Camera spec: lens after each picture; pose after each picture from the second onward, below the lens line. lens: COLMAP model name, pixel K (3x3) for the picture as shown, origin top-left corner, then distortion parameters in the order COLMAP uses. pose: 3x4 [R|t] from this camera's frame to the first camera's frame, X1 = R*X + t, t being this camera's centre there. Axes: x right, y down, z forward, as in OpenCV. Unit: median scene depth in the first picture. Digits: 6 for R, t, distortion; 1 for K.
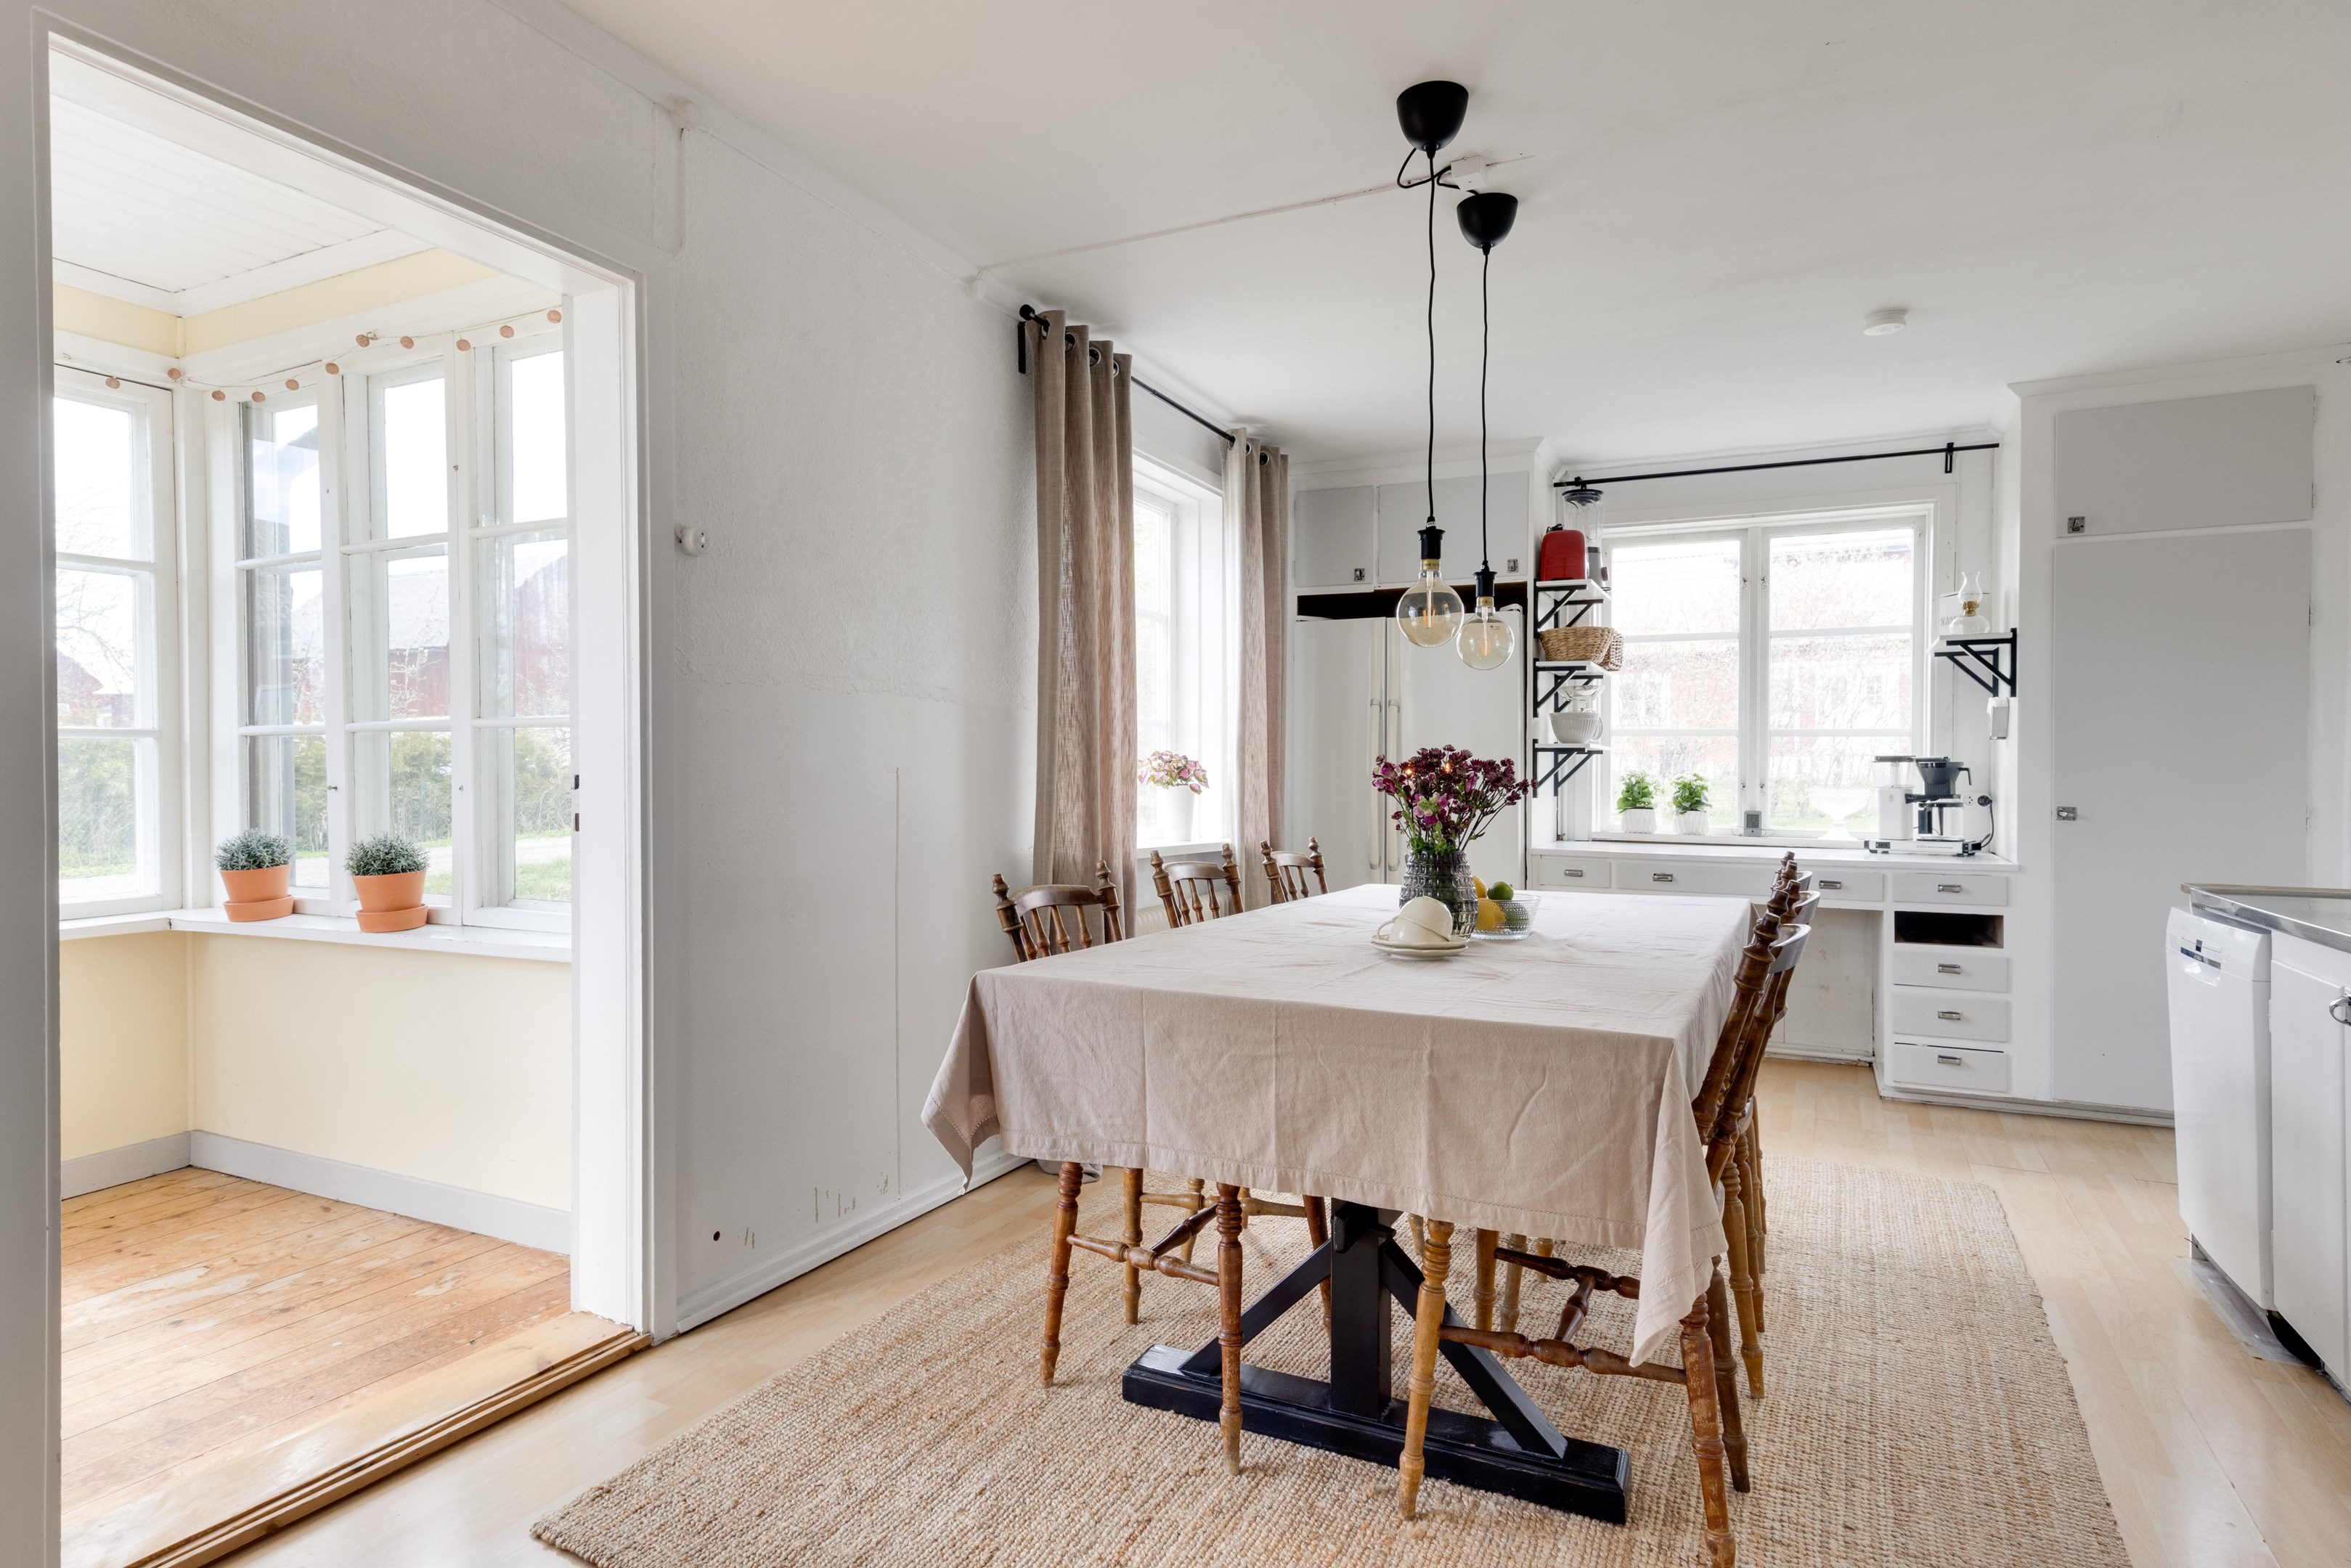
lens RADIAL K [[1312.1, 0, 1126.1], [0, 1312.1, 775.4], [0, 0, 1]] dist [0.030502, -0.001847]
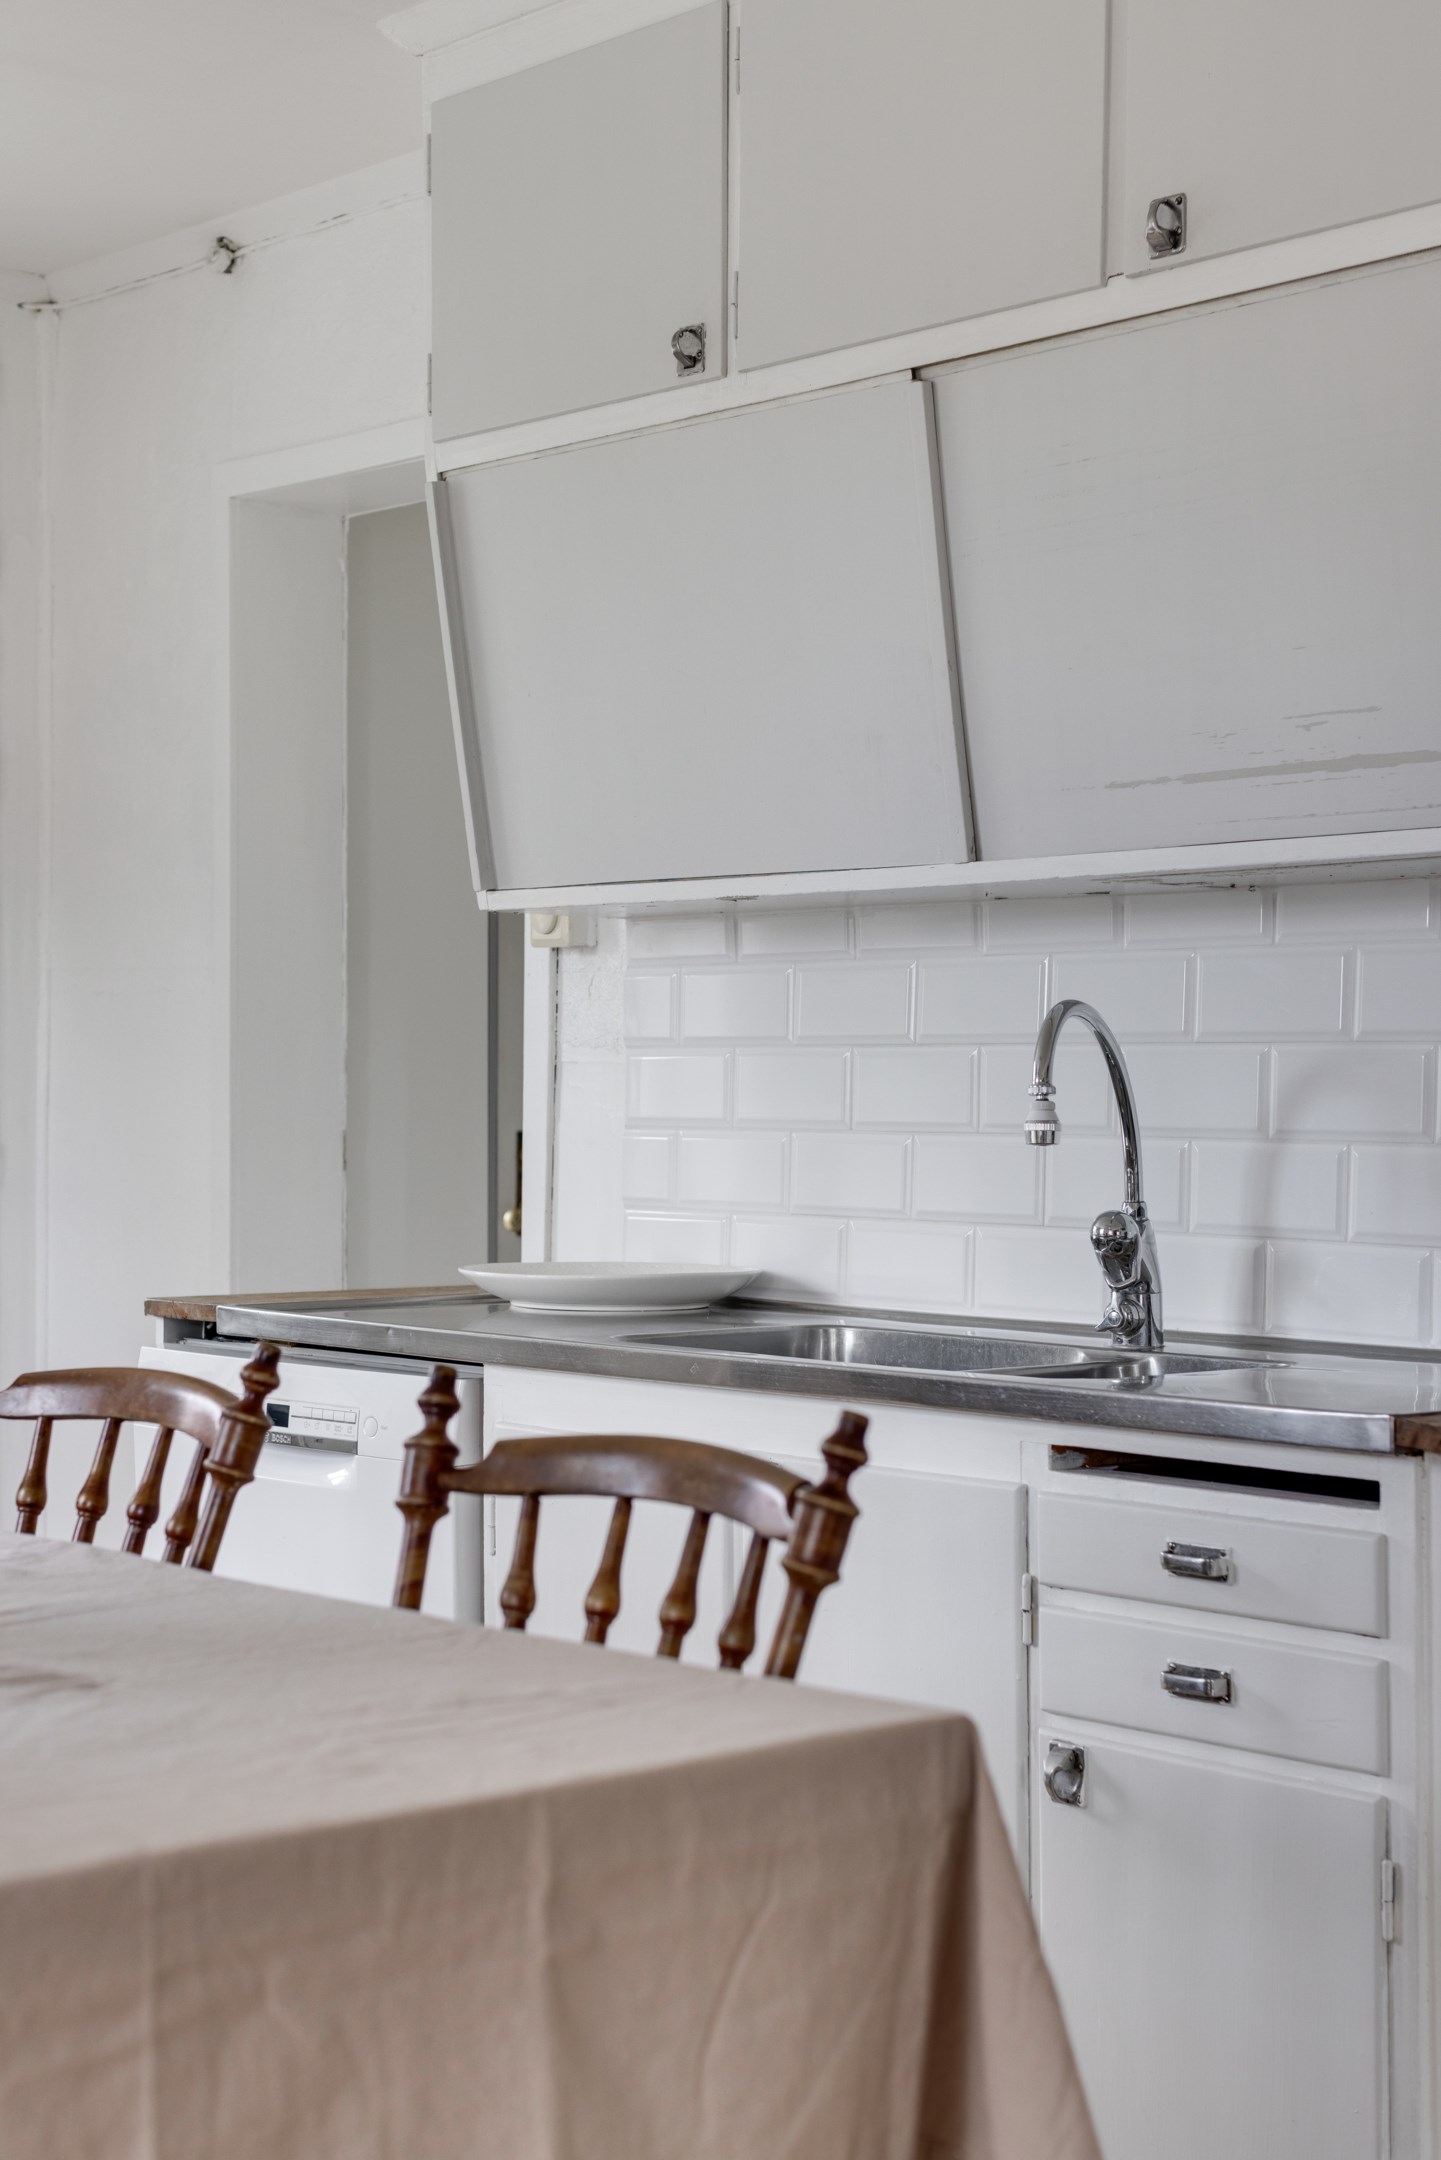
lens RADIAL K [[3363.9, 0, 720.0], [0, 3363.9, 1148.4], [0, 0, 1]] dist [0.175829, -0.163977]
pose [[0.345856, -0.017538, 0.938124, -0.376600], [-0.004036, 0.999788, 0.020179, -0.004524], [-0.938279, -0.010765, 0.345712, 0.401289]]
